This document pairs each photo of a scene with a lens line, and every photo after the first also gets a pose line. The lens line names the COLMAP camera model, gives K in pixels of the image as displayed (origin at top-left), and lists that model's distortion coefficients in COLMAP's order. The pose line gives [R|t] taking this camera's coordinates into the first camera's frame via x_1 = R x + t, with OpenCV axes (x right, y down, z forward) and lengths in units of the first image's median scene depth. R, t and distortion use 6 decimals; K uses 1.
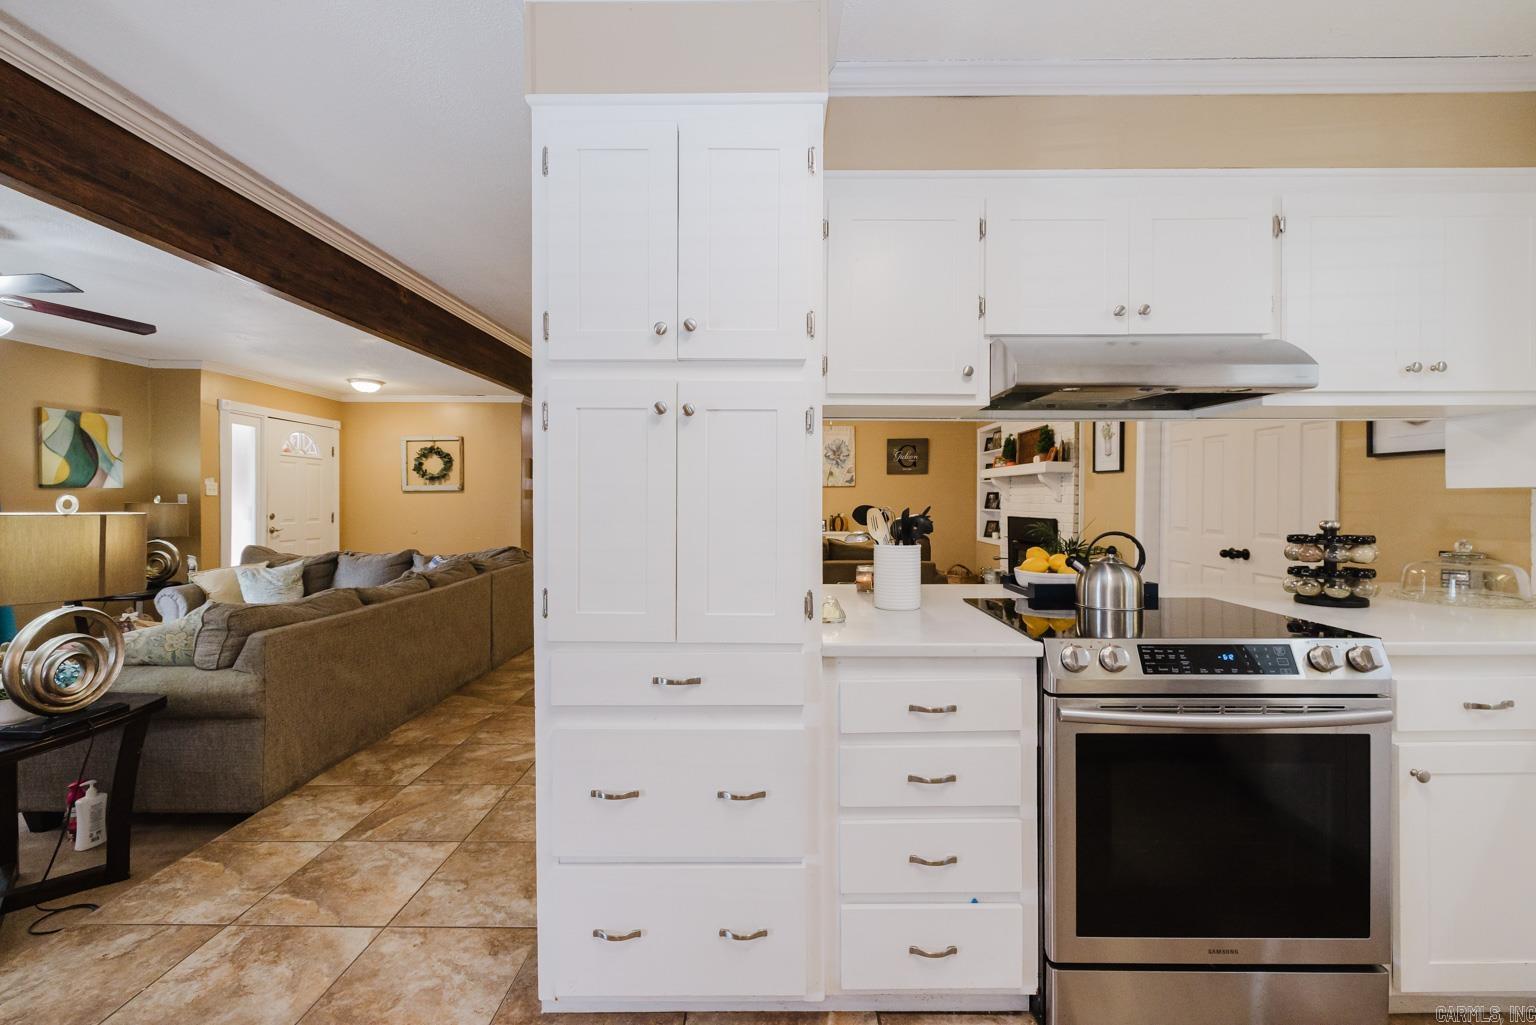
lens RADIAL K [[647.9, 0, 770.2], [0, 647.9, 501.6], [0, 0, 1]] dist [0.000866, 0.000149]
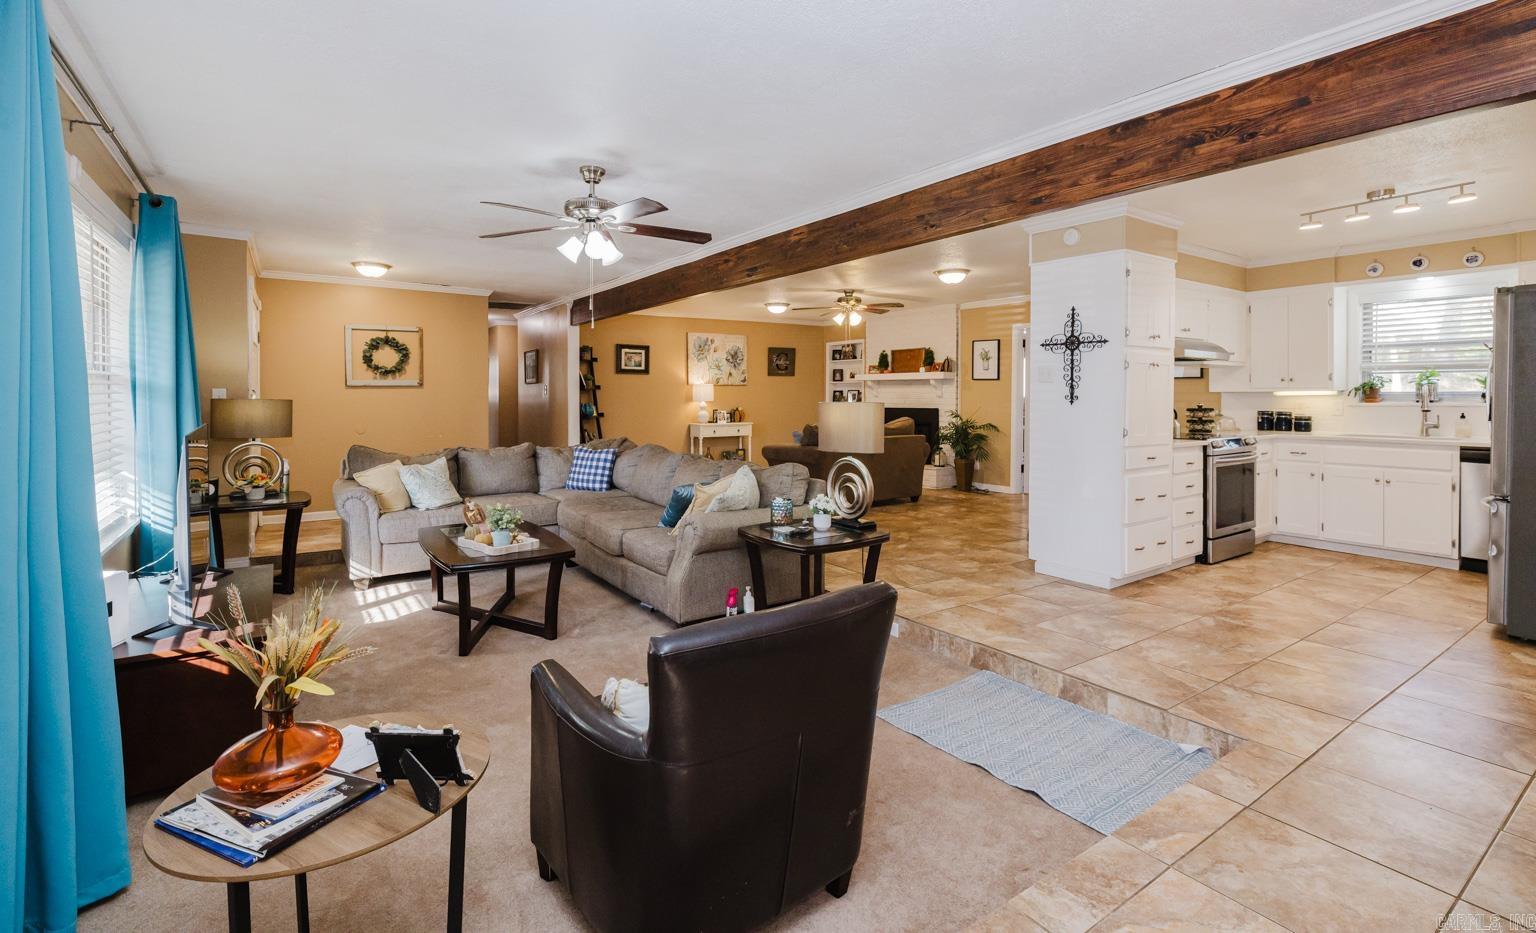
lens RADIAL K [[700.1, 0, 772.7], [0, 700.1, 402.0], [0, 0, 1]] dist [-0.005035, -0.000362]
pose [[0.812560, -0.003996, 0.582864, -0.969680], [0.001645, 0.999988, 0.004562, 0.003431], [-0.582875, -0.002748, 0.812557, -0.158646]]
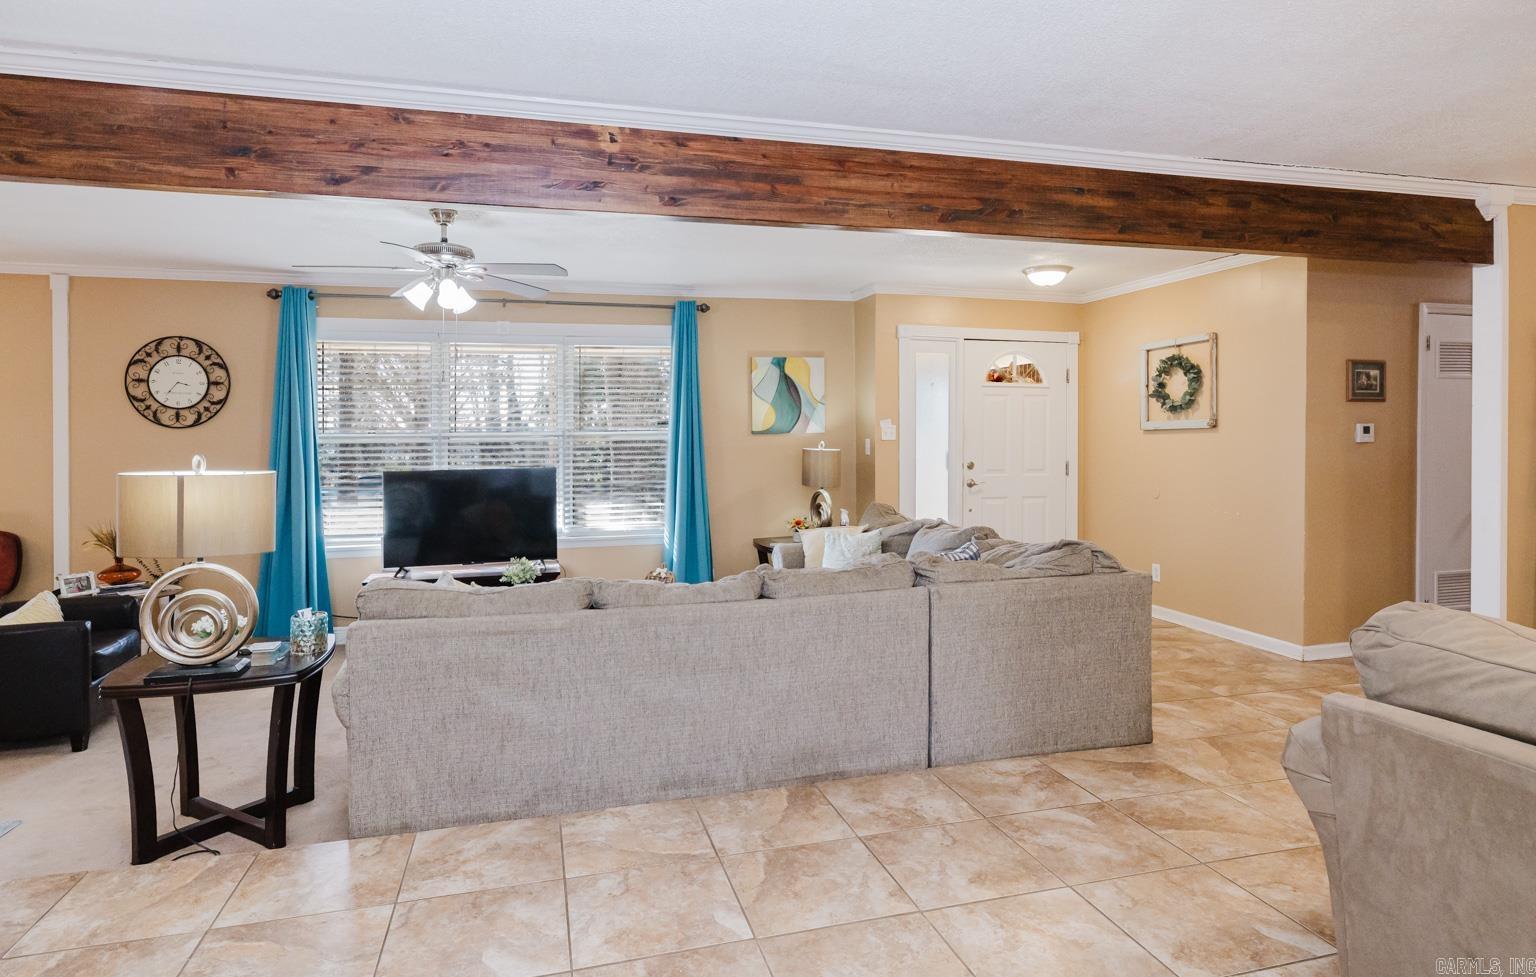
lens RADIAL K [[859.3, 0, 772.3], [0, 859.3, 438.3], [0, 0, 1]] dist [-0.000376, 0.001042]
pose [[0.277835, -0.001636, -0.960627, 0.206382], [0.003797, 0.999993, -0.000605, -0.013614], [0.960621, -0.003479, 0.277840, 0.626436]]
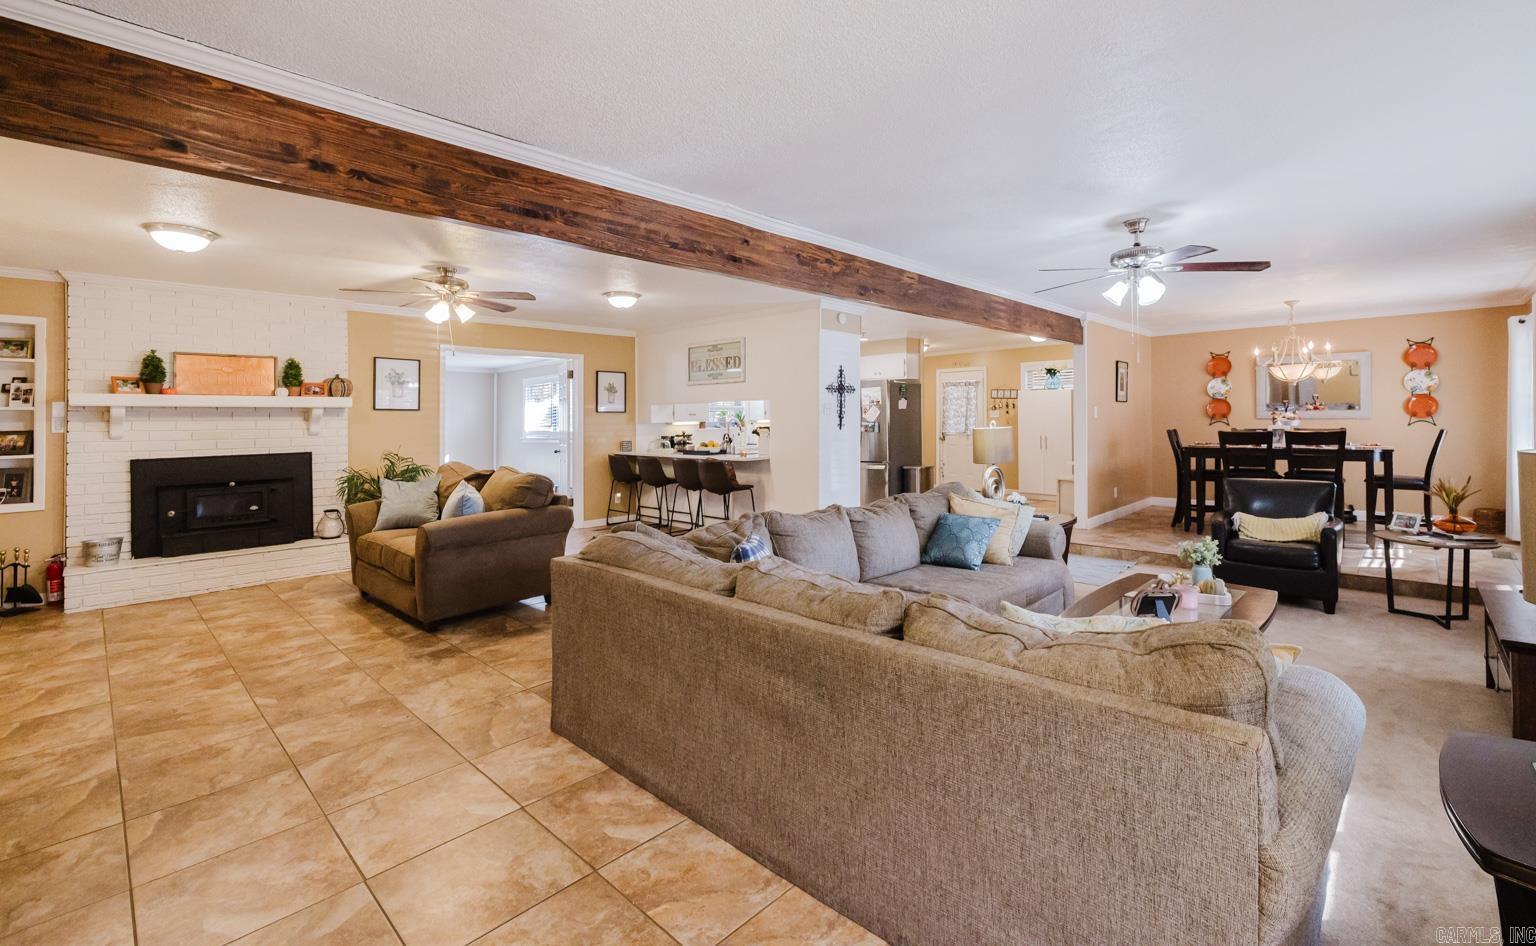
lens RADIAL K [[664.3, 0, 779.5], [0, 664.3, 408.5], [0, 0, 1]] dist [0.009886, -0.001866]
pose [[-0.728223, 0.025008, 0.684884, -0.920832], [0.020076, 0.999684, -0.015156, -0.013036], [-0.685047, 0.002713, -0.728494, 1.406216]]
